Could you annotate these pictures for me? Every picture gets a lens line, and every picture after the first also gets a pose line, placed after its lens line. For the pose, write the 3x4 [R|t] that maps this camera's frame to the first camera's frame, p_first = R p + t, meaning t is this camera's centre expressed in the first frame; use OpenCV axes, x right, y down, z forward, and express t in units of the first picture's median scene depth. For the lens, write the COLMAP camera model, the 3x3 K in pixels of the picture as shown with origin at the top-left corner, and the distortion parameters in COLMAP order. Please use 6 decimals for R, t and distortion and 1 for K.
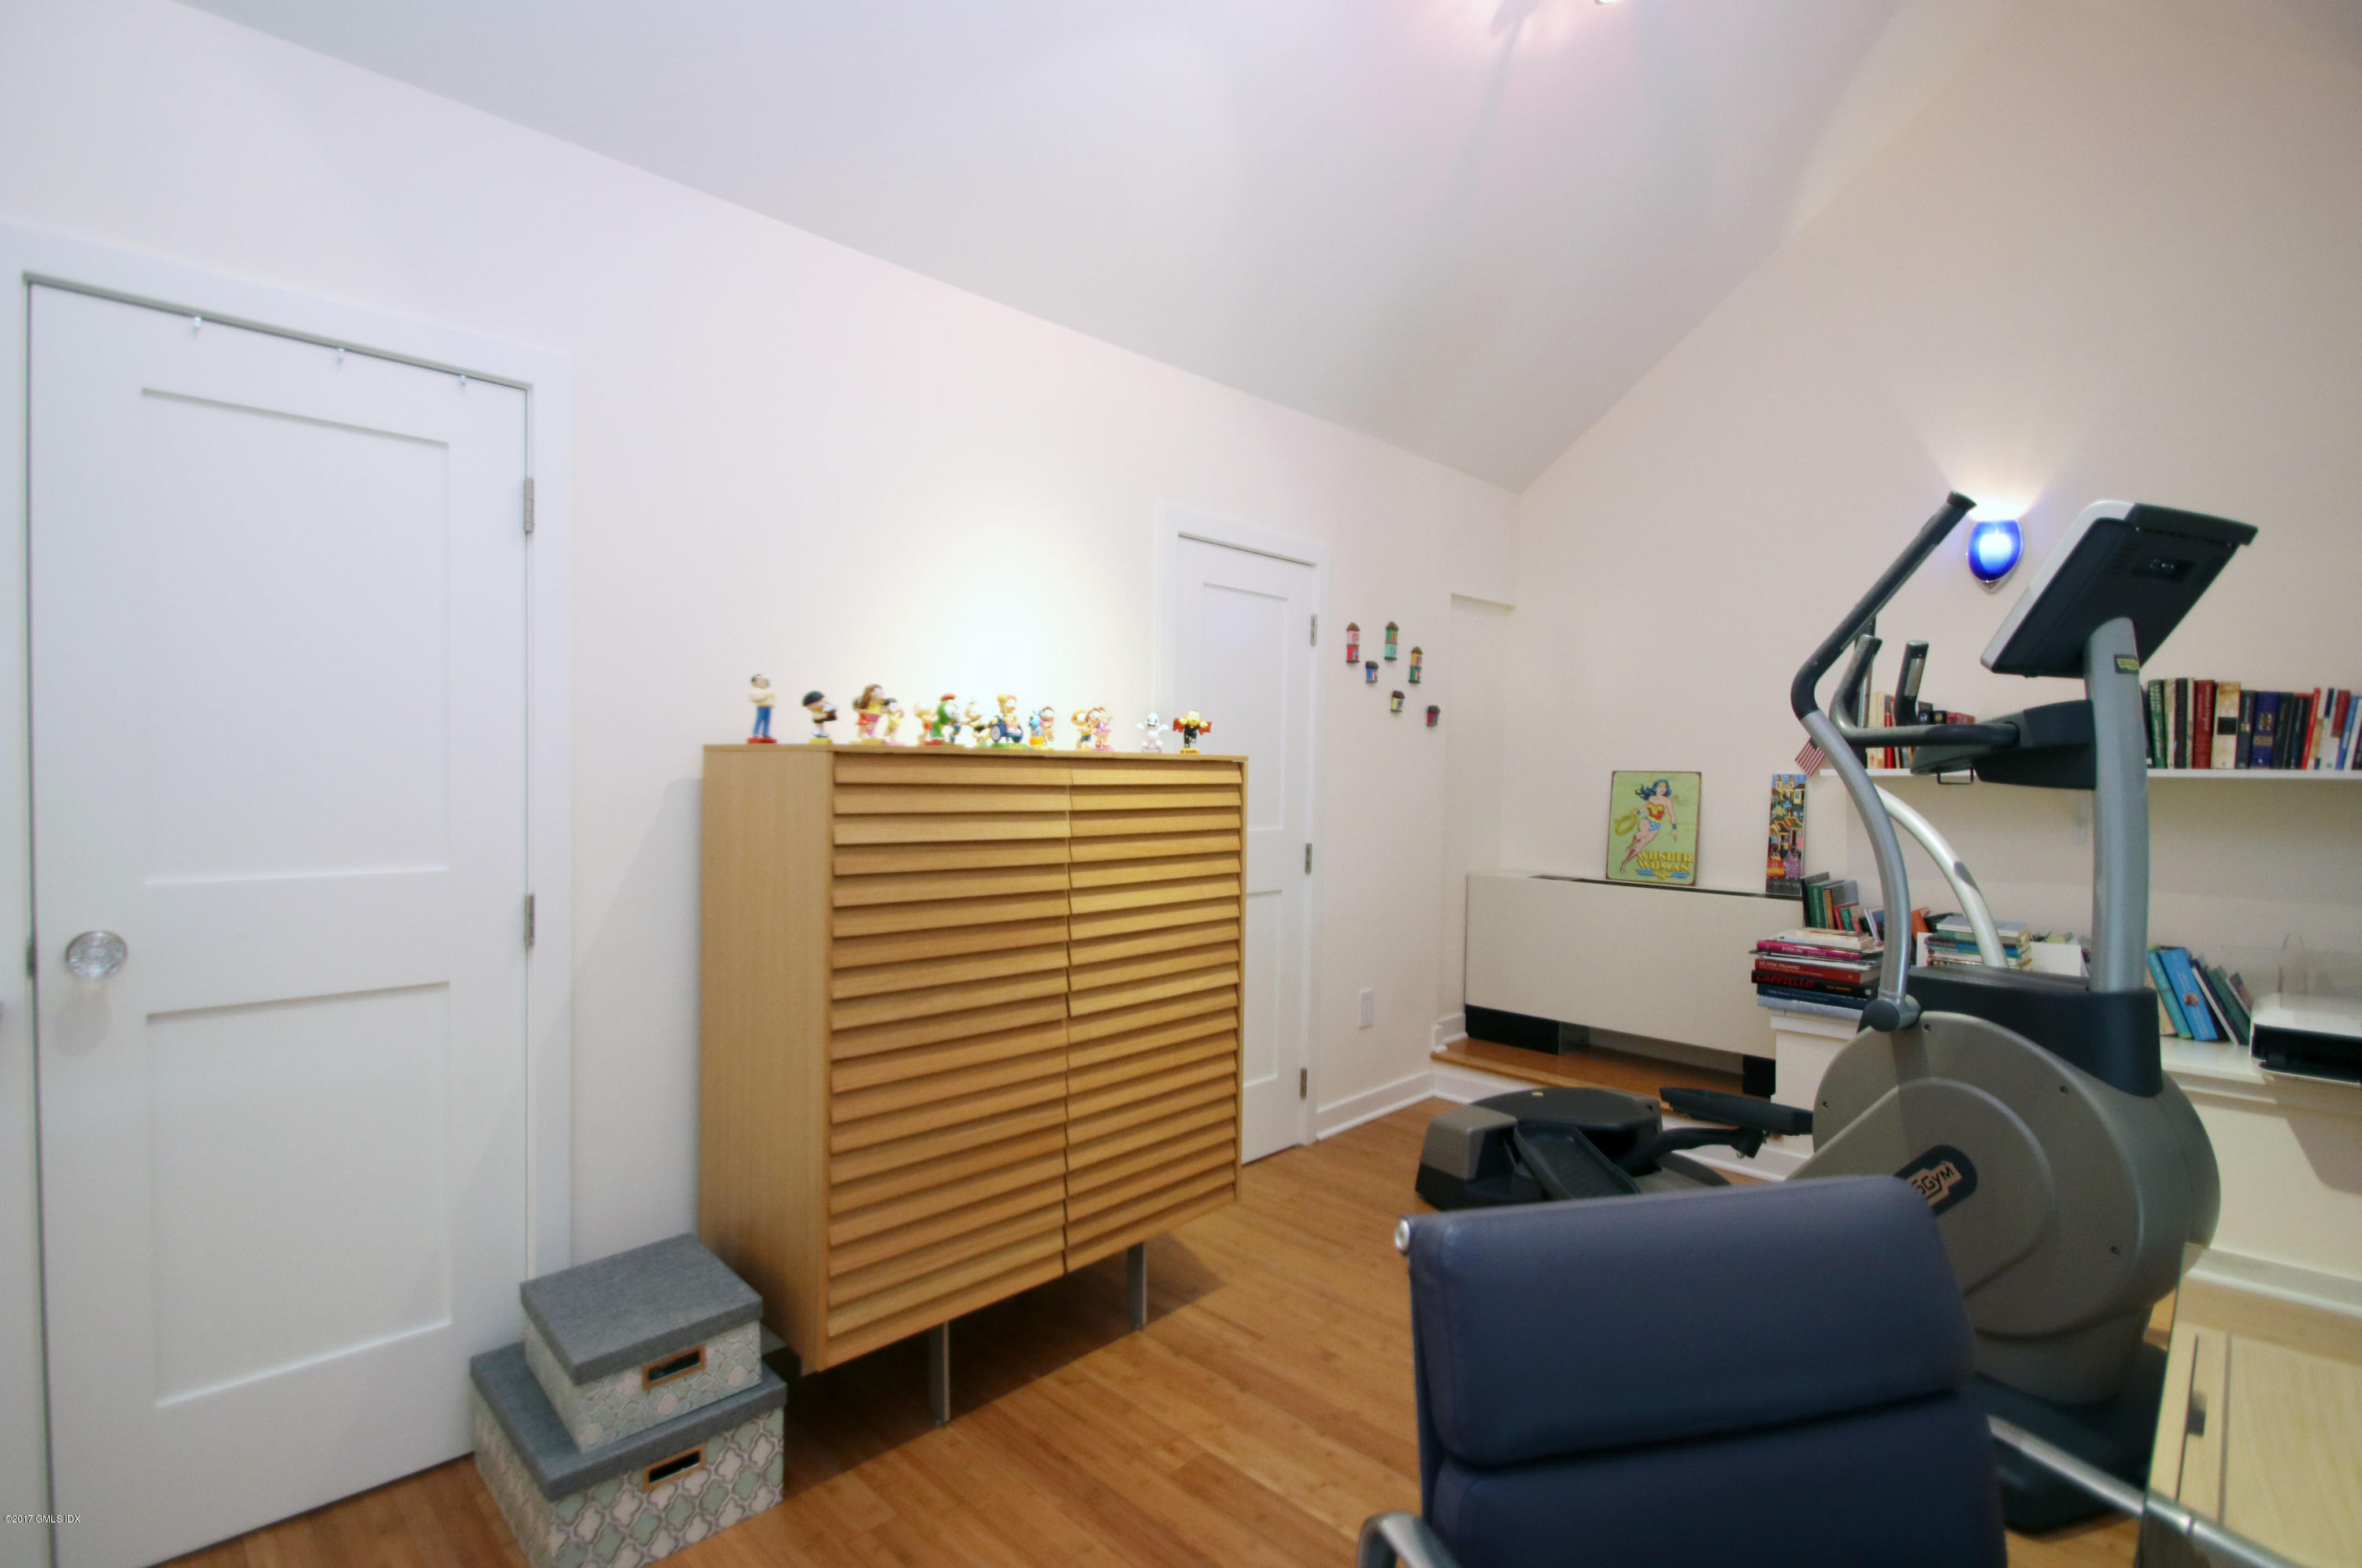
lens RADIAL K [[1099.7, 0, 1169.3], [0, 1099.7, 796.8], [0, 0, 1]] dist [0.016159, -0.017226]
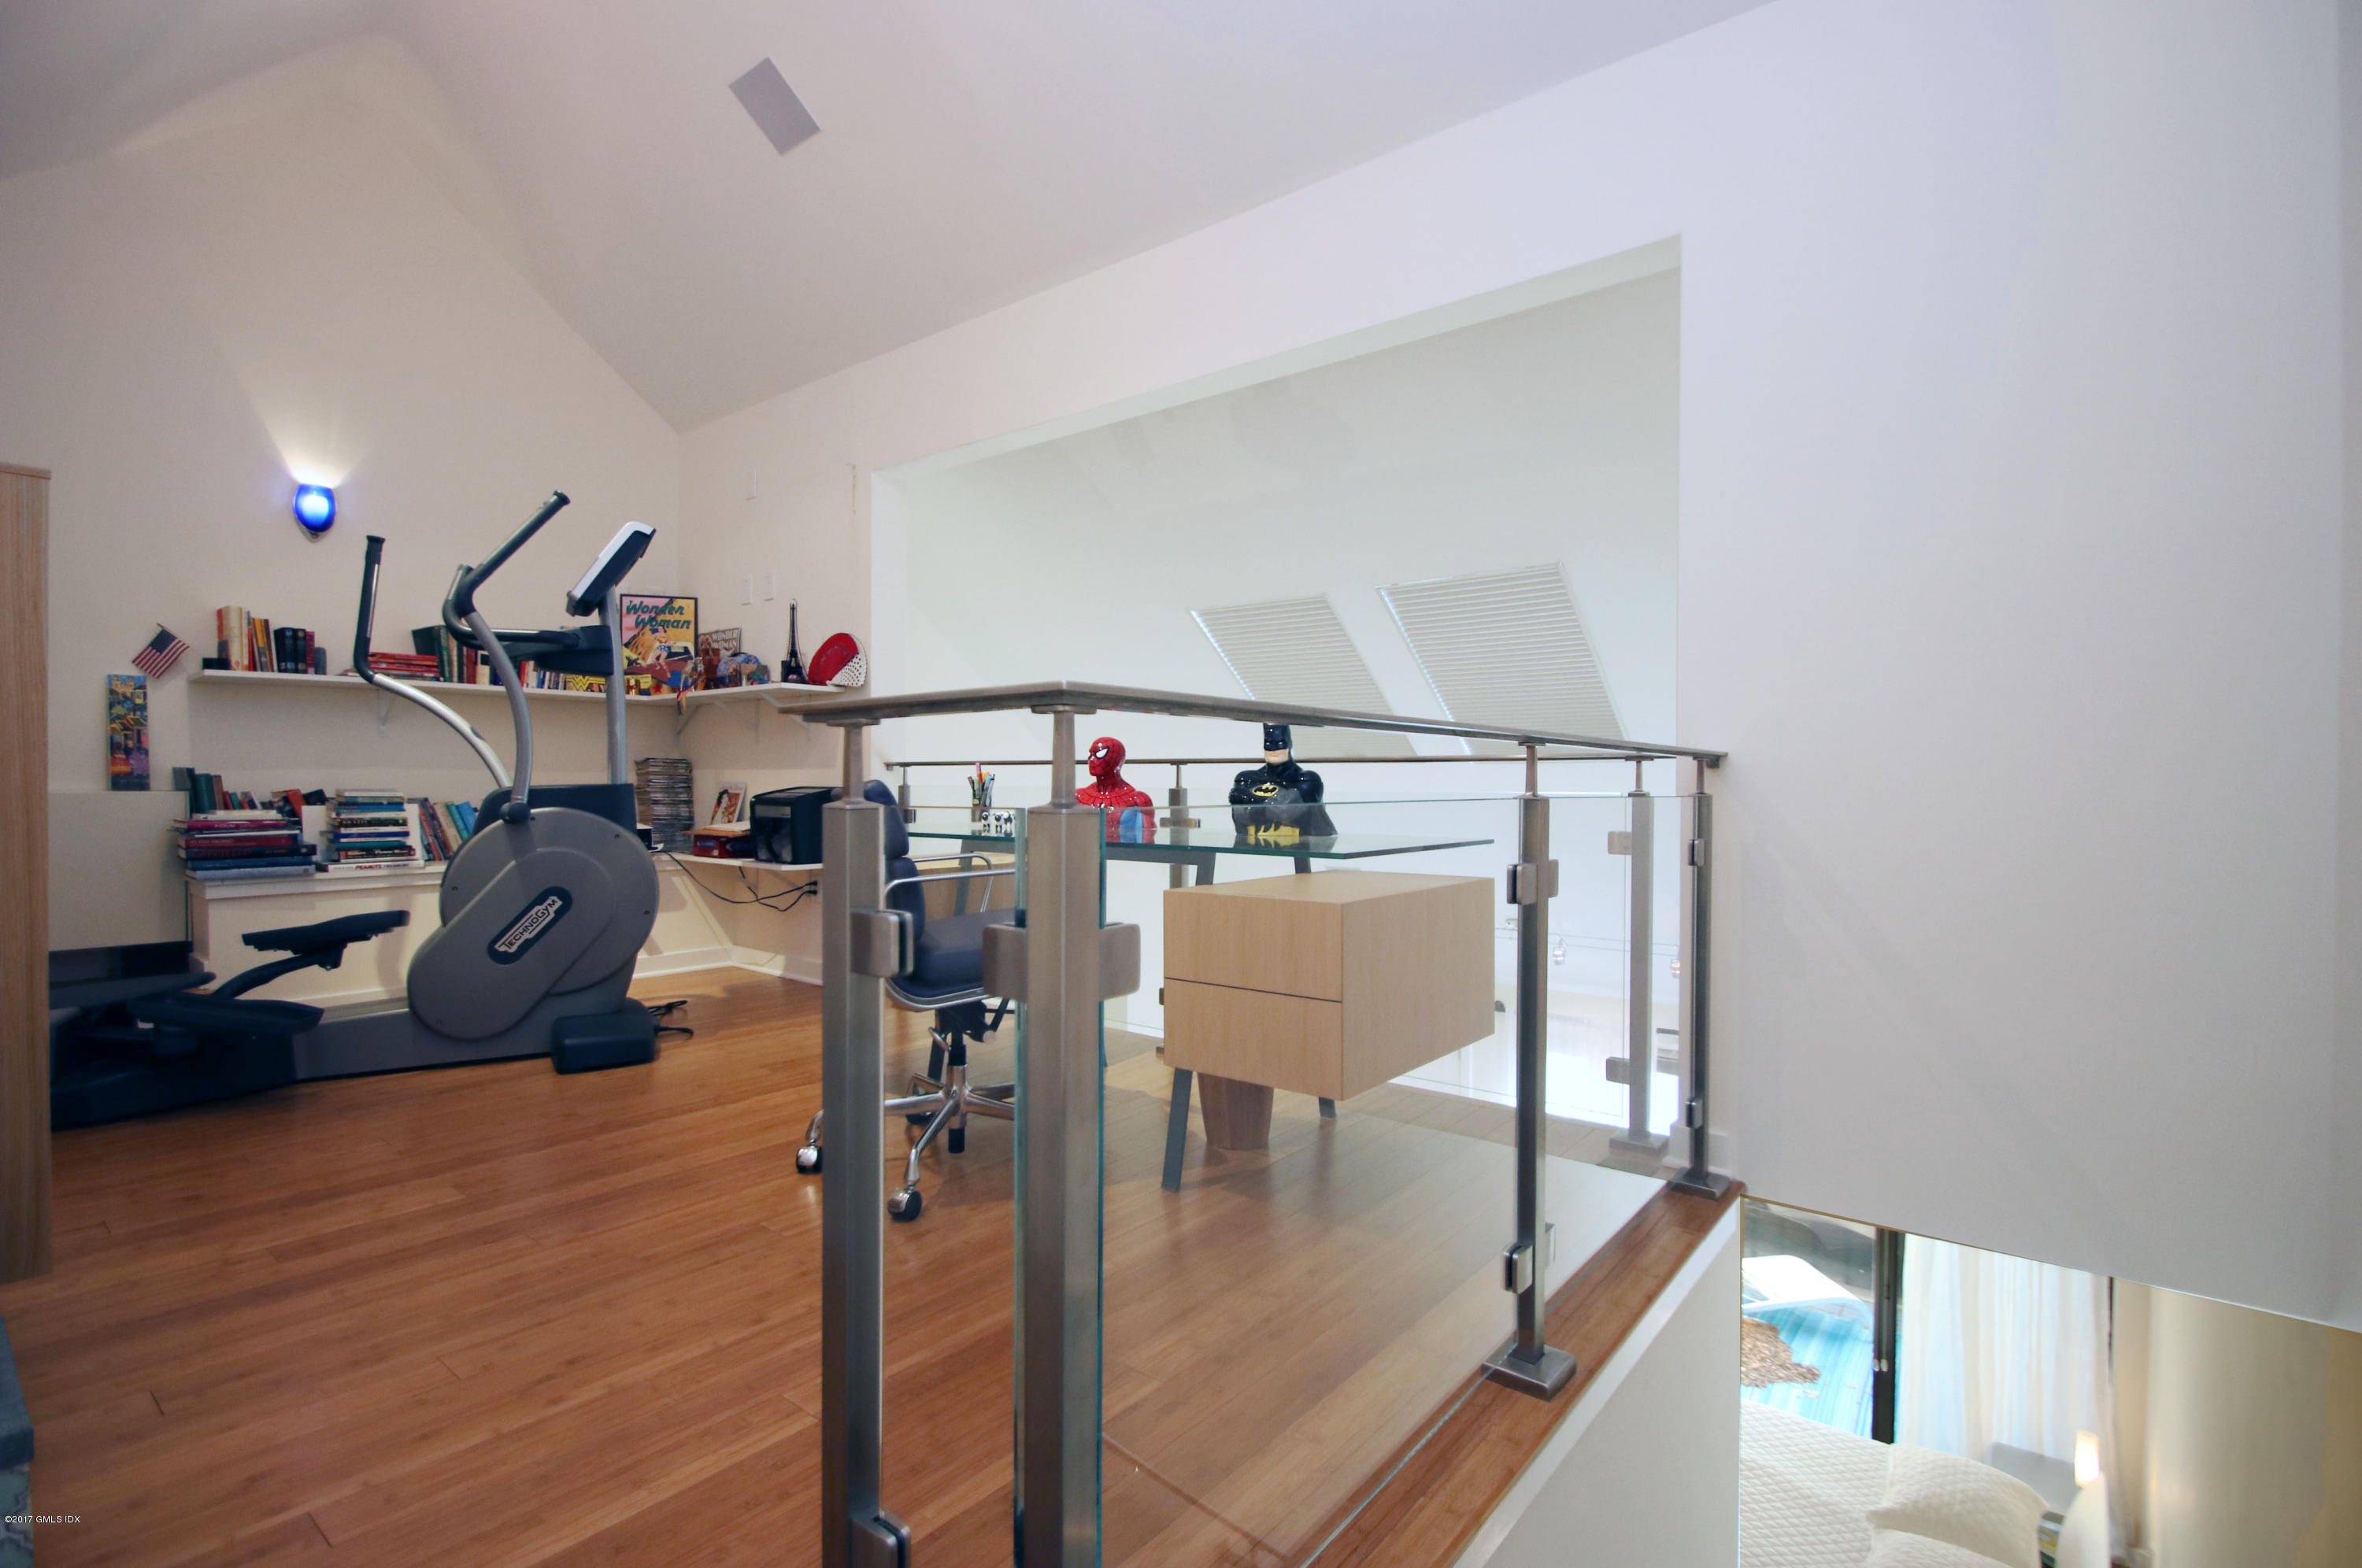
lens RADIAL K [[1099.7, 0, 1169.3], [0, 1099.7, 796.8], [0, 0, 1]] dist [0.016159, -0.017226]
pose [[-0.089351, -0.030984, 0.995518, -0.629776], [0.020935, 0.999237, 0.032979, 0.090682], [-0.995780, 0.023788, -0.088634, 0.138176]]
